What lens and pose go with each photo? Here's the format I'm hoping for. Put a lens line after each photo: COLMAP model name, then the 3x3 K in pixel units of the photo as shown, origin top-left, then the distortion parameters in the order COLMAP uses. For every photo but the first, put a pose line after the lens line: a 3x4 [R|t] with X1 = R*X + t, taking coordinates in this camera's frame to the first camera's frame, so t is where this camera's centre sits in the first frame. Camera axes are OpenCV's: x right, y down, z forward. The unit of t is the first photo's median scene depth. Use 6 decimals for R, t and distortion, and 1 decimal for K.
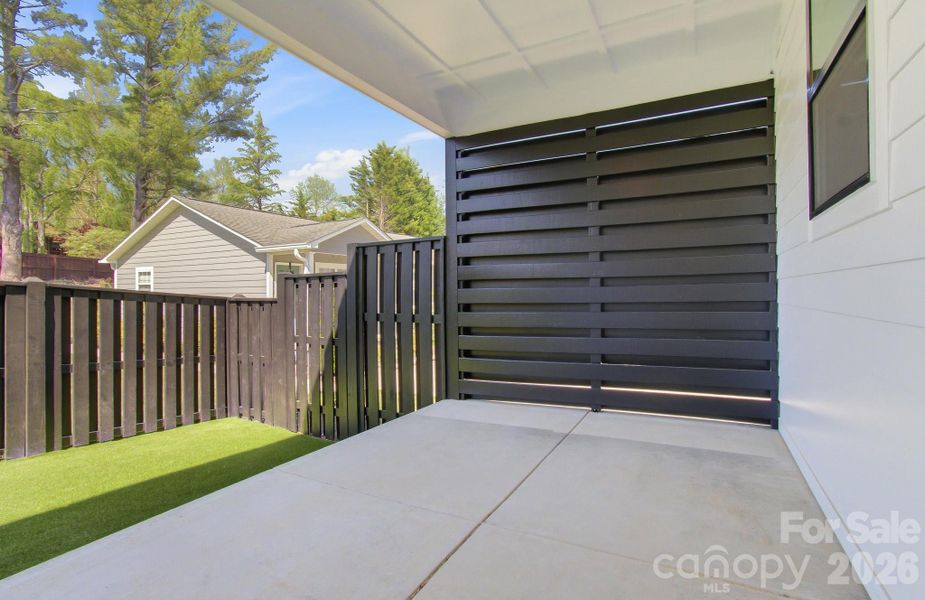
lens RADIAL K [[414.1, 0, 465.2], [0, 414.1, 302.8], [0, 0, 1]] dist [-0.003149, 0.000540]
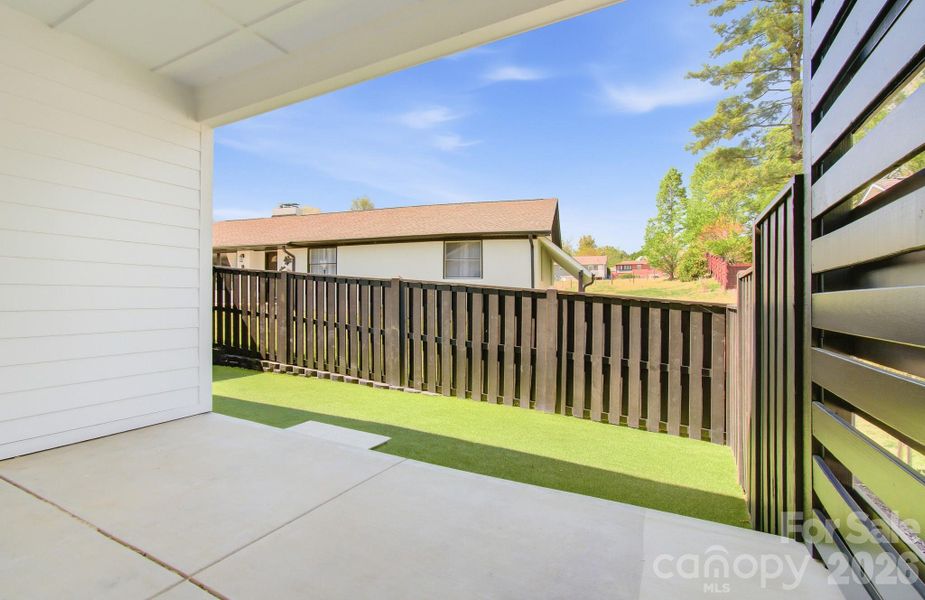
lens RADIAL K [[414.1, 0, 465.2], [0, 414.1, 302.8], [0, 0, 1]] dist [-0.003149, 0.000540]
pose [[0.037611, 0.003020, -0.999288, 0.343995], [-0.032422, 0.999473, 0.001800, 0.000766], [0.998766, 0.032331, 0.037689, 0.612203]]
